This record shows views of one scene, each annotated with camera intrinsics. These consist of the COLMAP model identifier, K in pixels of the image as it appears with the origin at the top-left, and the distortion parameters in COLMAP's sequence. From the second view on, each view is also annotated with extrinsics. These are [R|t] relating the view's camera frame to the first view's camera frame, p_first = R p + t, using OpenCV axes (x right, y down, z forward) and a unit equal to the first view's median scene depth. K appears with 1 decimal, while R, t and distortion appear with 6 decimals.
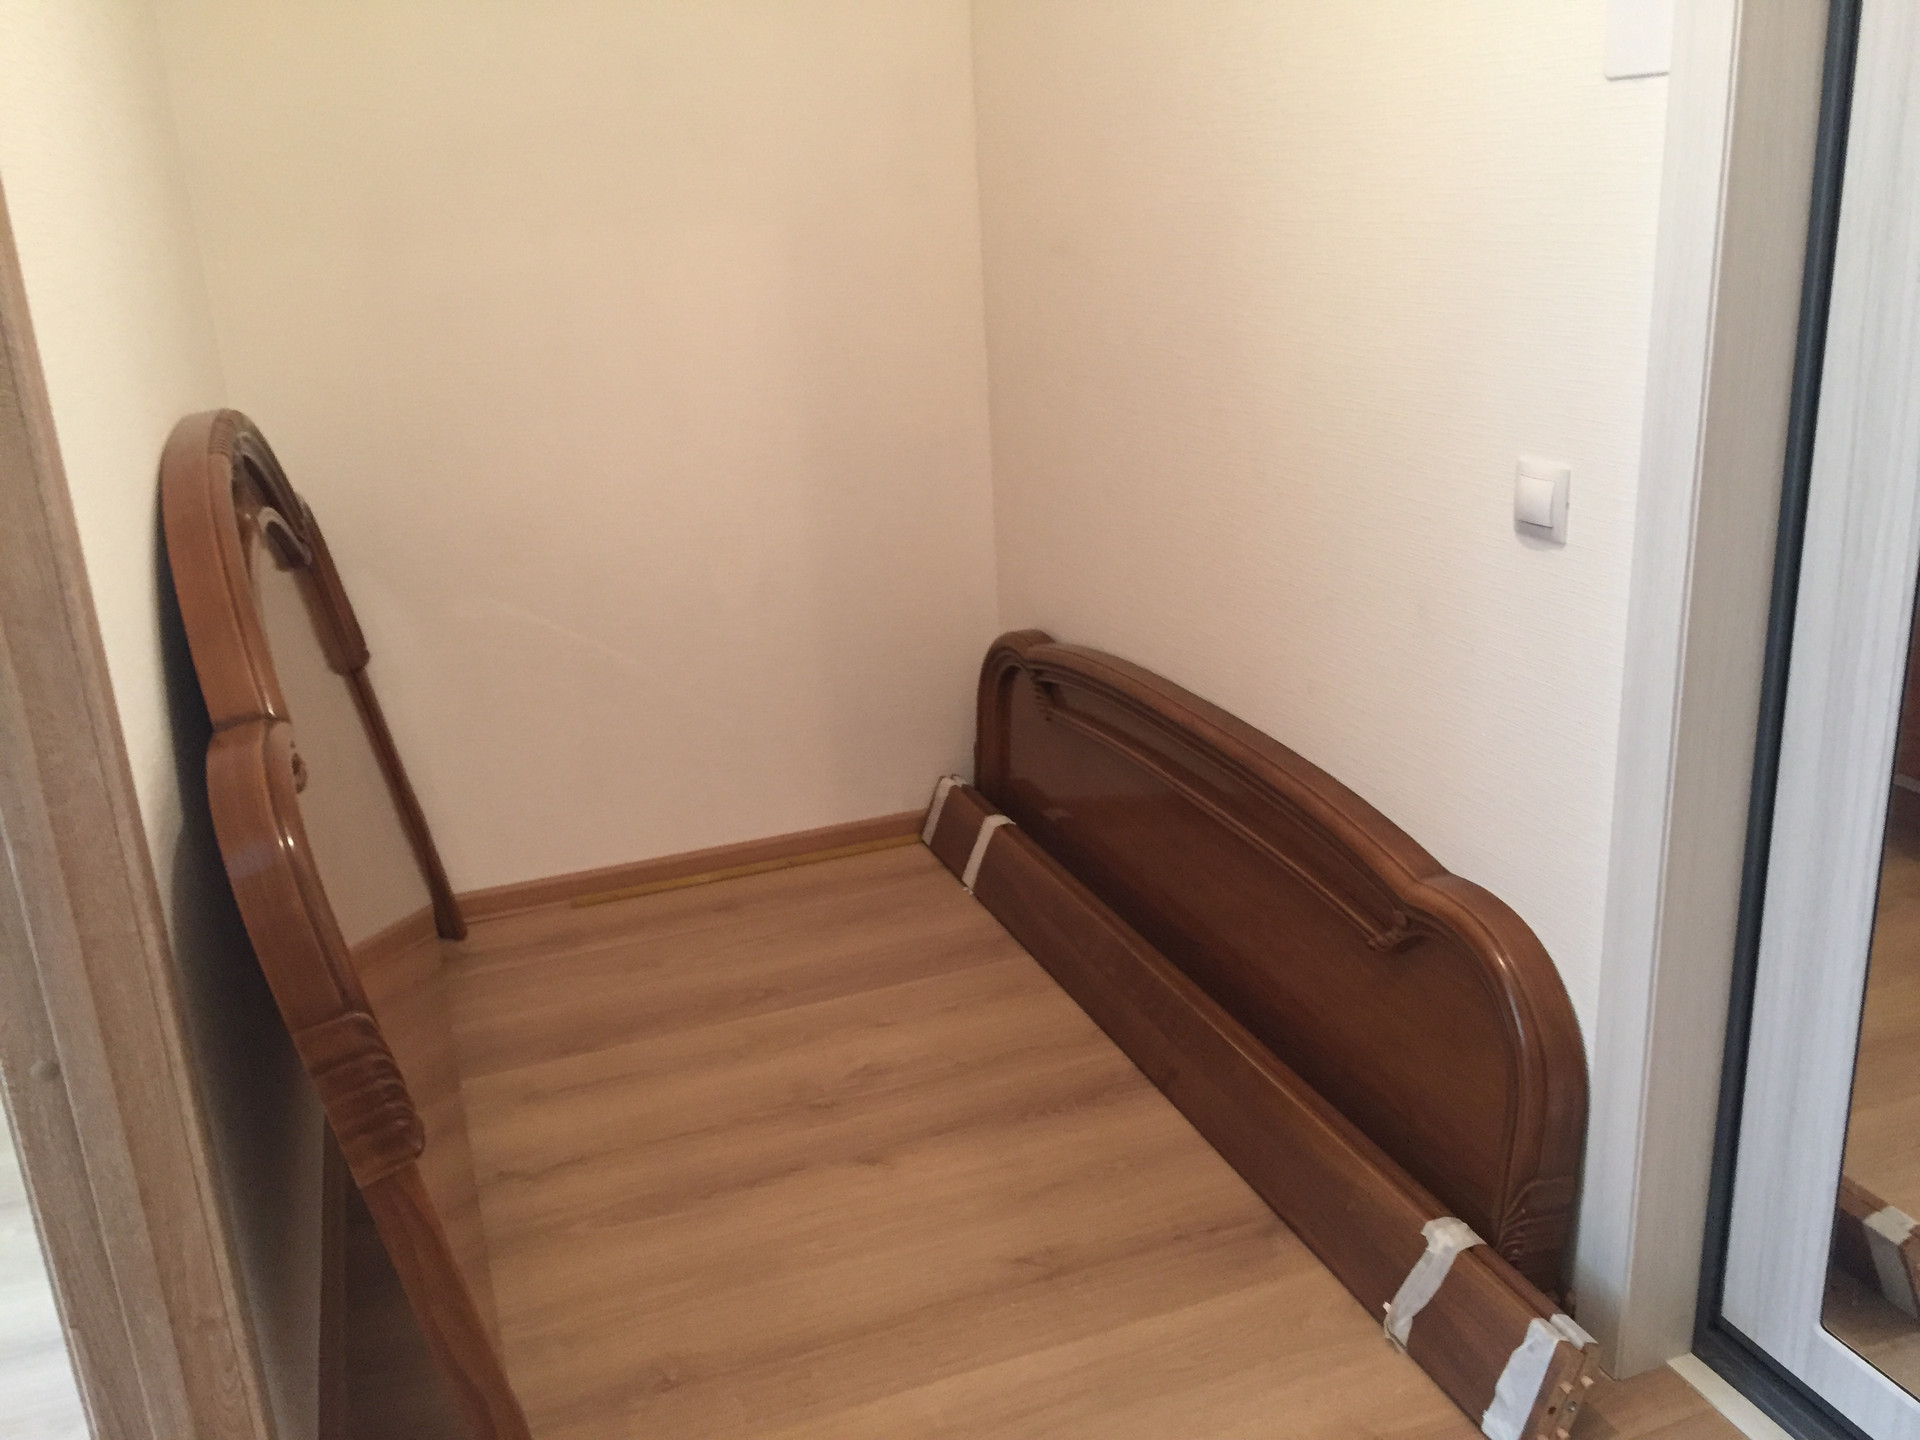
lens RADIAL K [[1636.0, 0, 956.3], [0, 1636.0, 710.1], [0, 0, 1]] dist [0.077007, -0.091424]
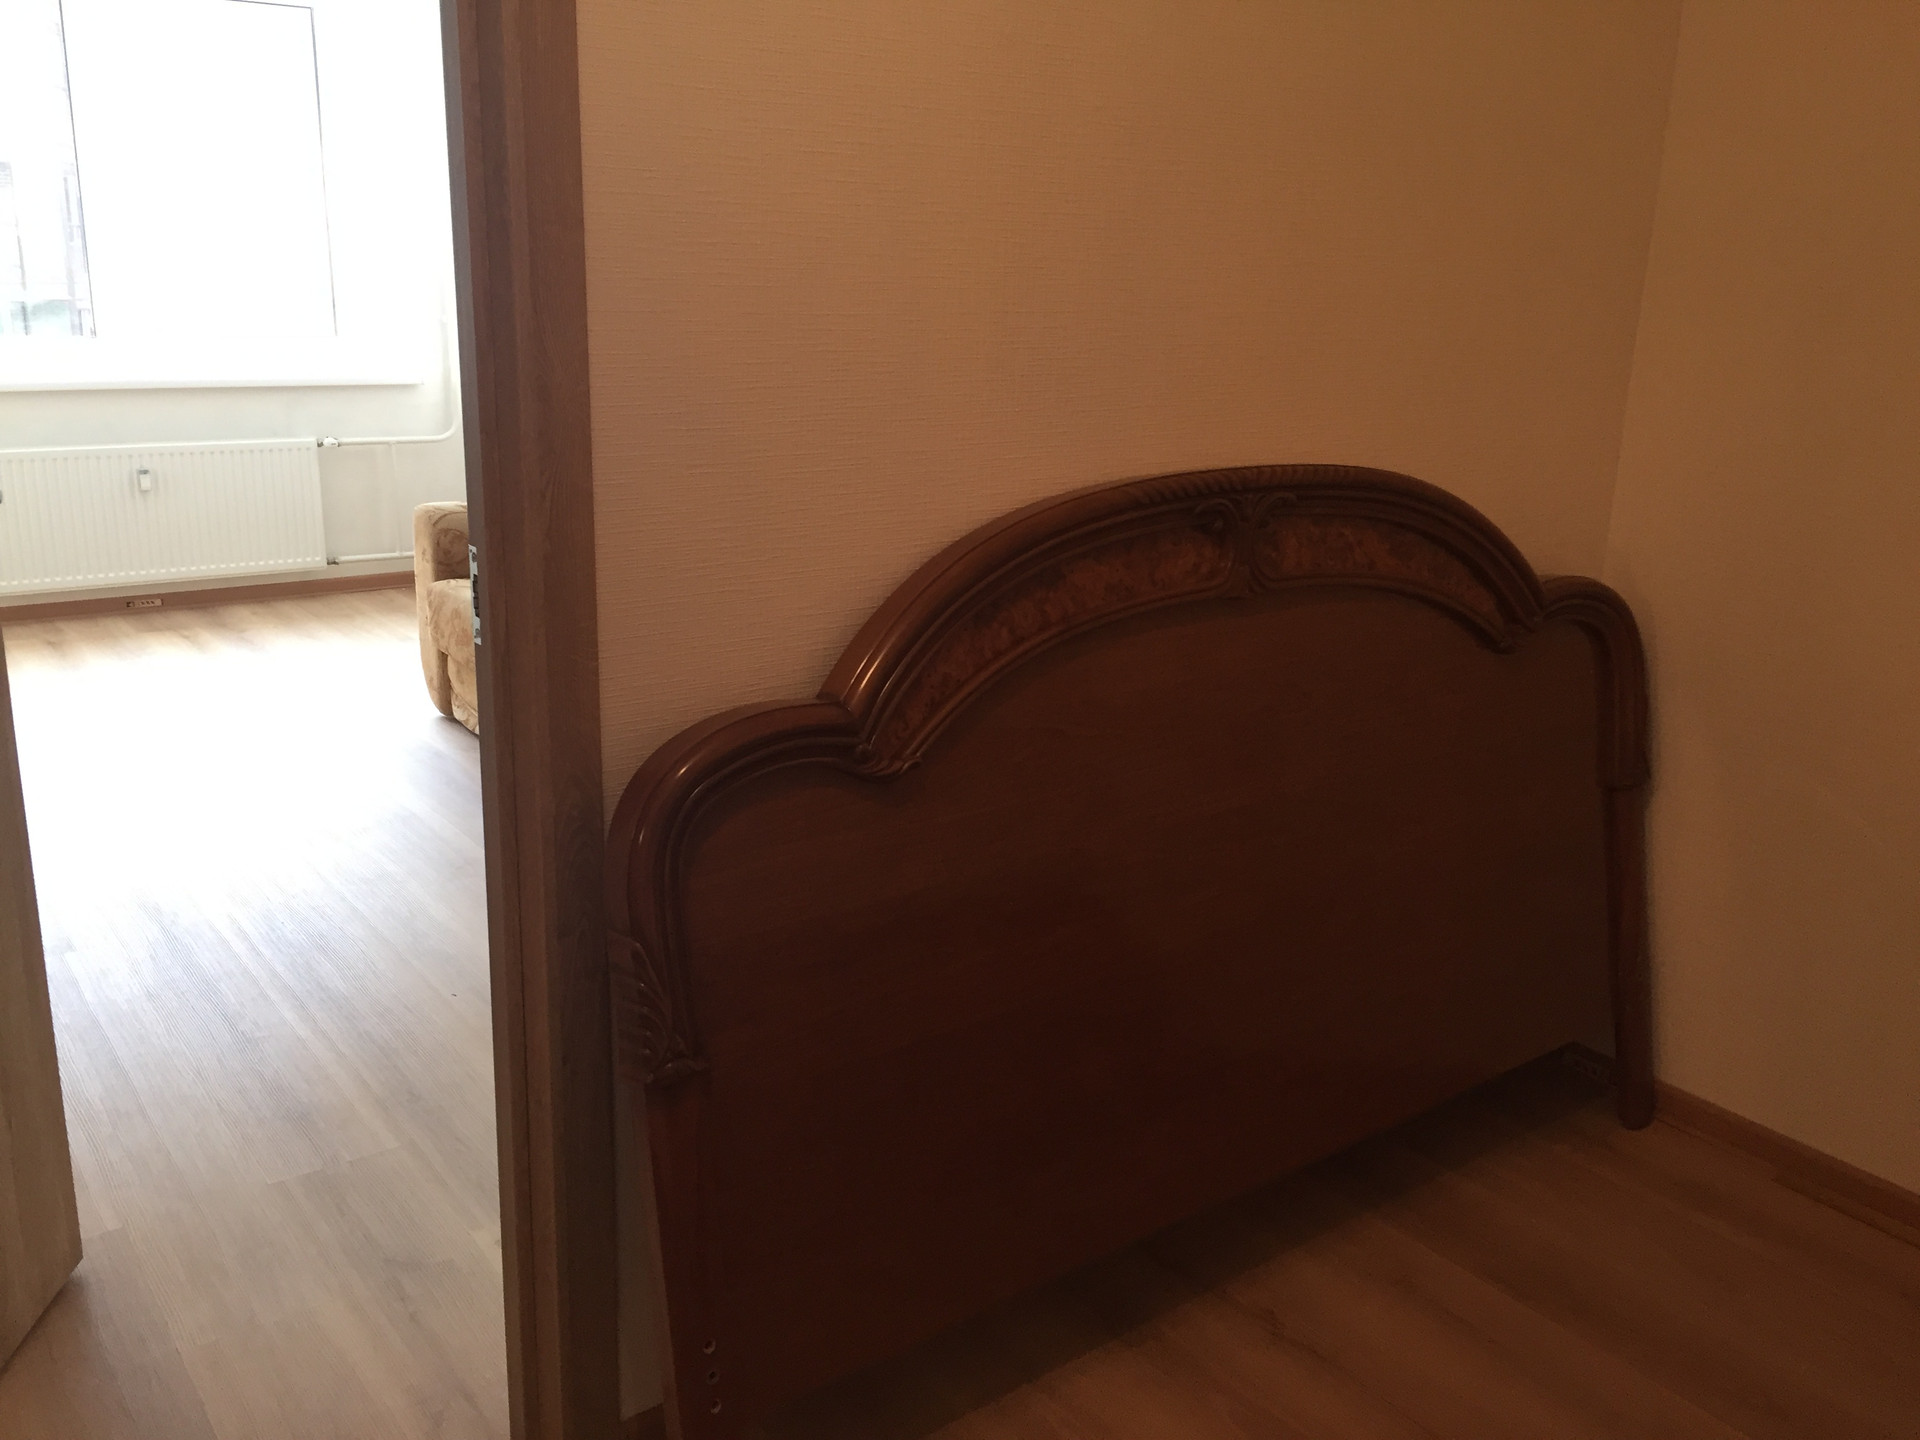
lens RADIAL K [[1636.0, 0, 956.3], [0, 1636.0, 710.1], [0, 0, 1]] dist [0.077007, -0.091424]
pose [[0.292882, 0.317828, -0.901779, 0.365960], [-0.338539, 0.916511, 0.213069, -0.150771], [0.894210, 0.242883, 0.376026, 0.379126]]
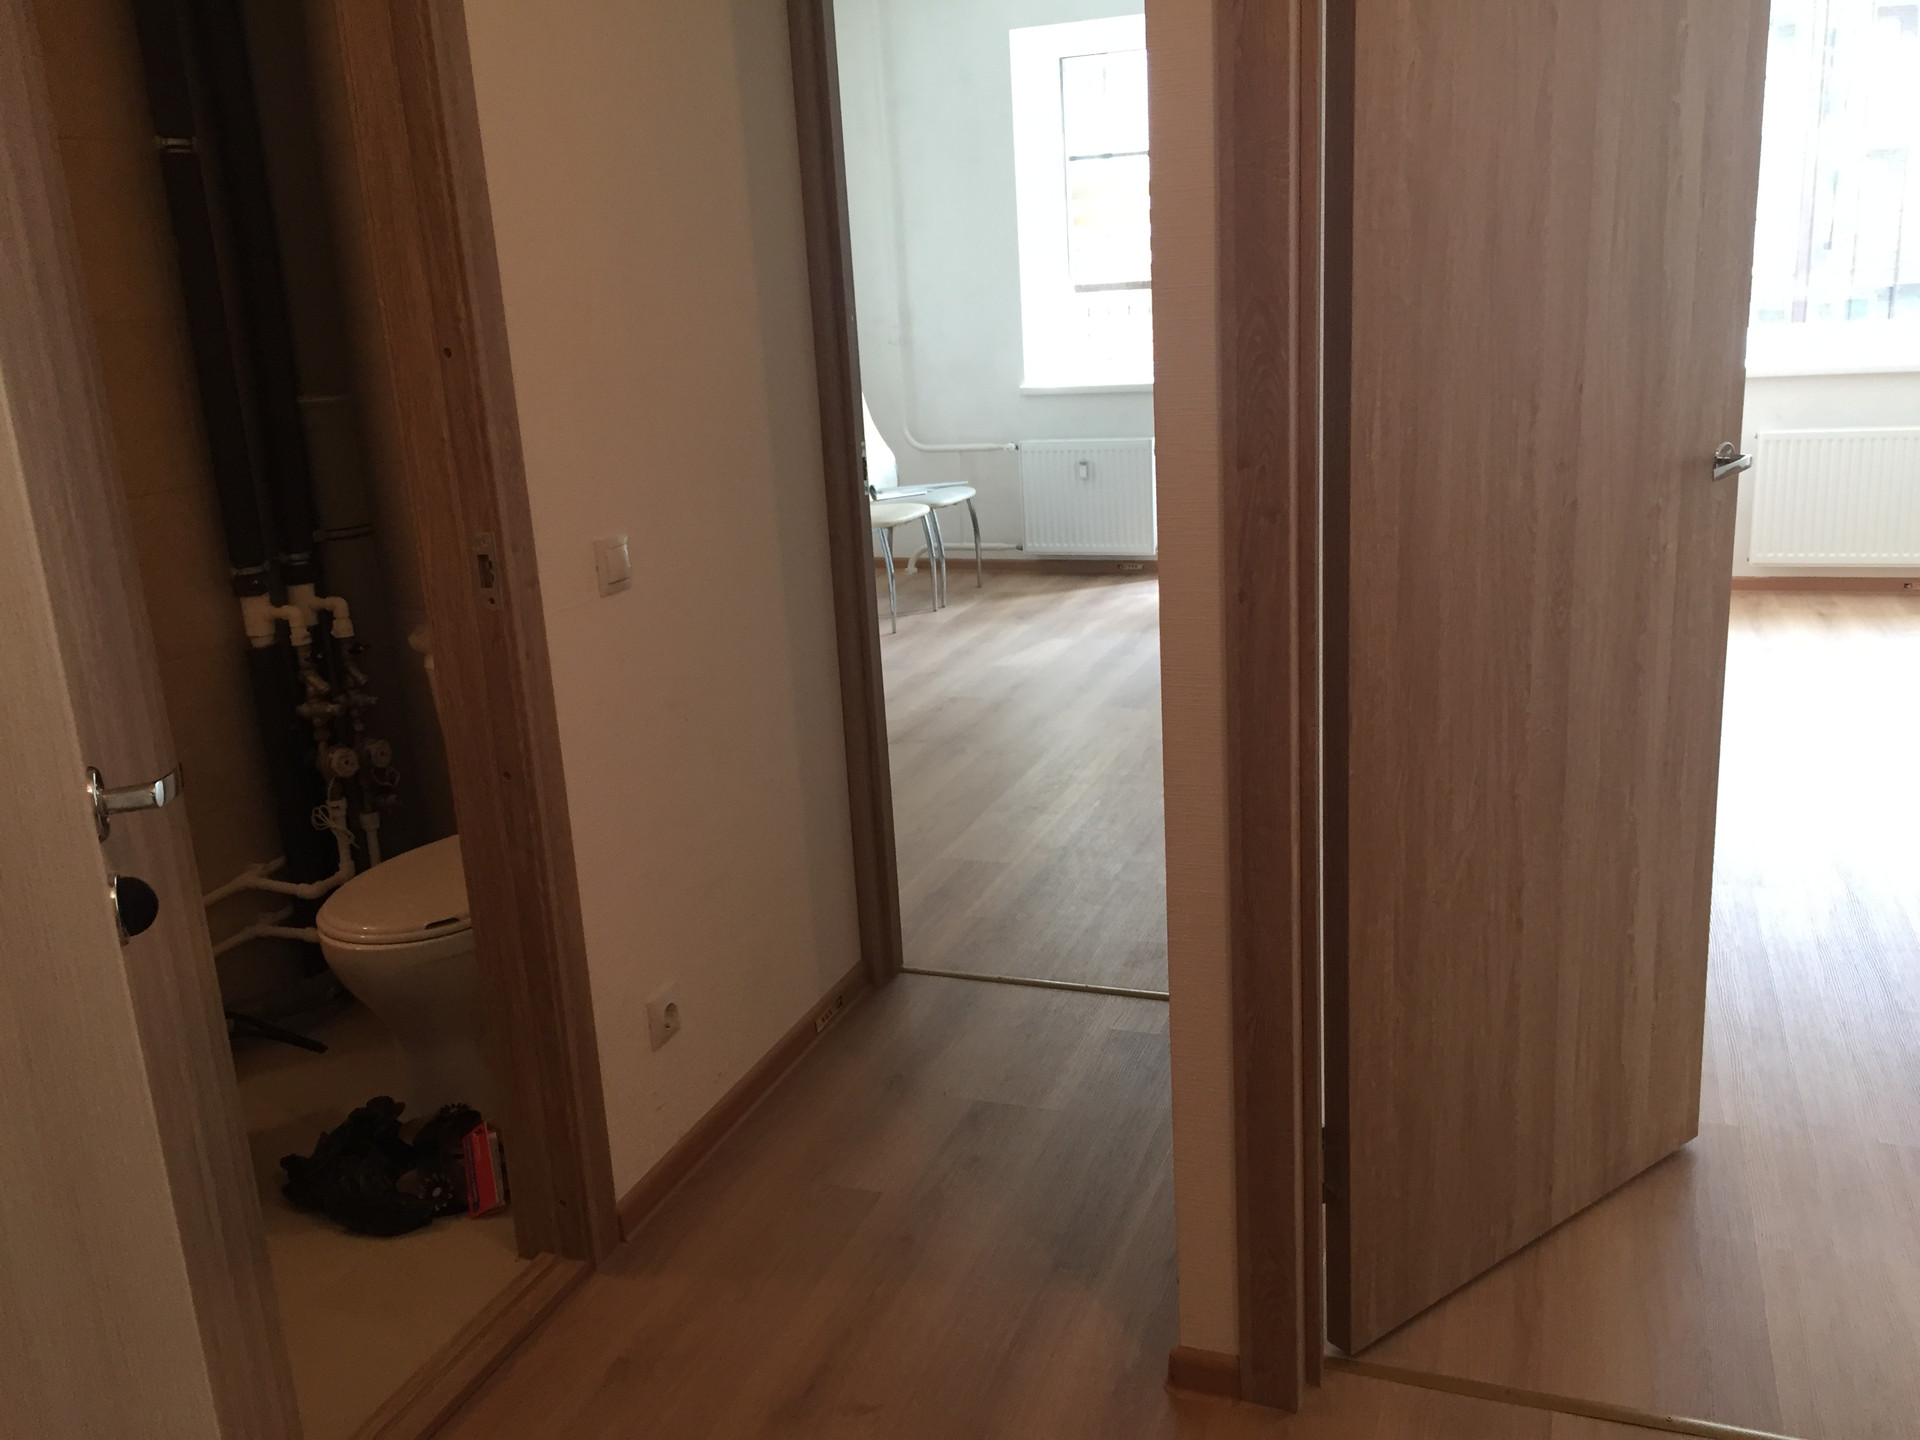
lens RADIAL K [[1636.0, 0, 956.3], [0, 1636.0, 710.1], [0, 0, 1]] dist [0.077007, -0.091424]
pose [[-0.639512, 0.289460, -0.712206, 0.447777], [-0.145643, 0.864016, 0.481938, -0.177062], [0.754859, 0.411933, -0.510391, 0.432590]]
